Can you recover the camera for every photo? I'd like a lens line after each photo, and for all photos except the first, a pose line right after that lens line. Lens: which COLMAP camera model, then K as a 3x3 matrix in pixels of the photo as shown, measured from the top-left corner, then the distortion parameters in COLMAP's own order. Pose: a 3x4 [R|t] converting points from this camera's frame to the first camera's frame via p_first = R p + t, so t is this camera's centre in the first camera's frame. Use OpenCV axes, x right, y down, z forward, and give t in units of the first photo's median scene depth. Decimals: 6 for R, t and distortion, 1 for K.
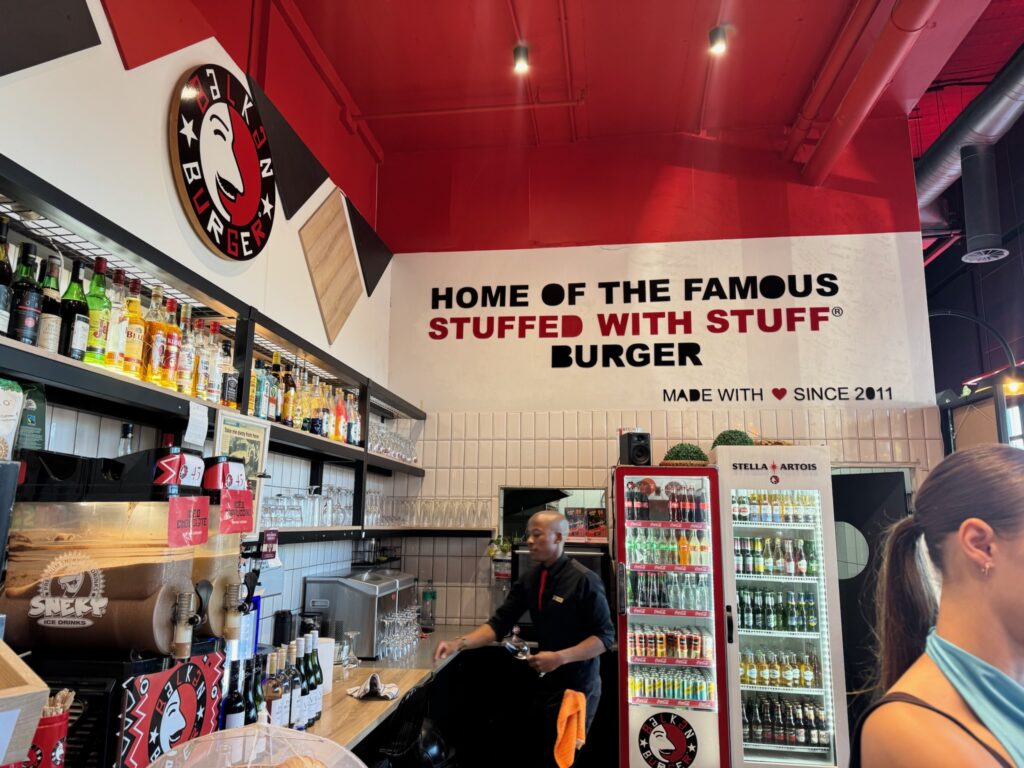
lens RADIAL K [[729.1, 0, 507.1], [0, 729.1, 388.0], [0, 0, 1]] dist [0.018826, -0.010745]
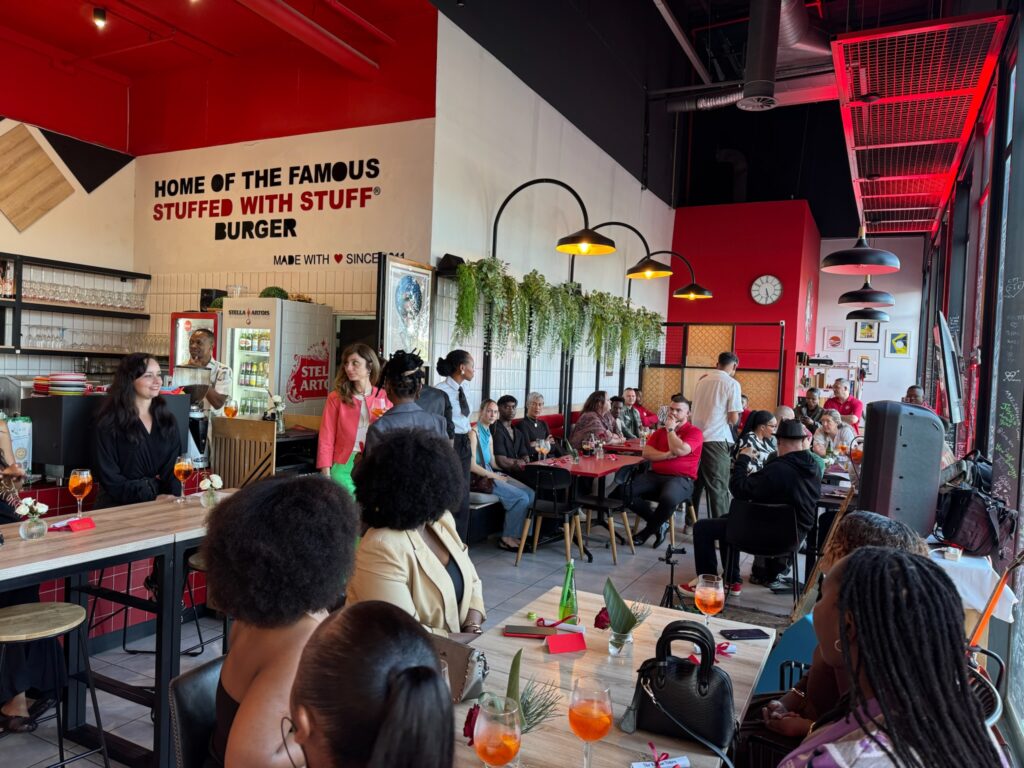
lens RADIAL K [[729.1, 0, 513.2], [0, 729.1, 389.4], [0, 0, 1]] dist [0.018826, -0.010745]
pose [[0.949560, 0.041927, -0.310771, 1.003037], [0.021716, 0.979851, 0.198547, -0.013428], [0.312833, -0.195281, 0.929516, -0.139328]]
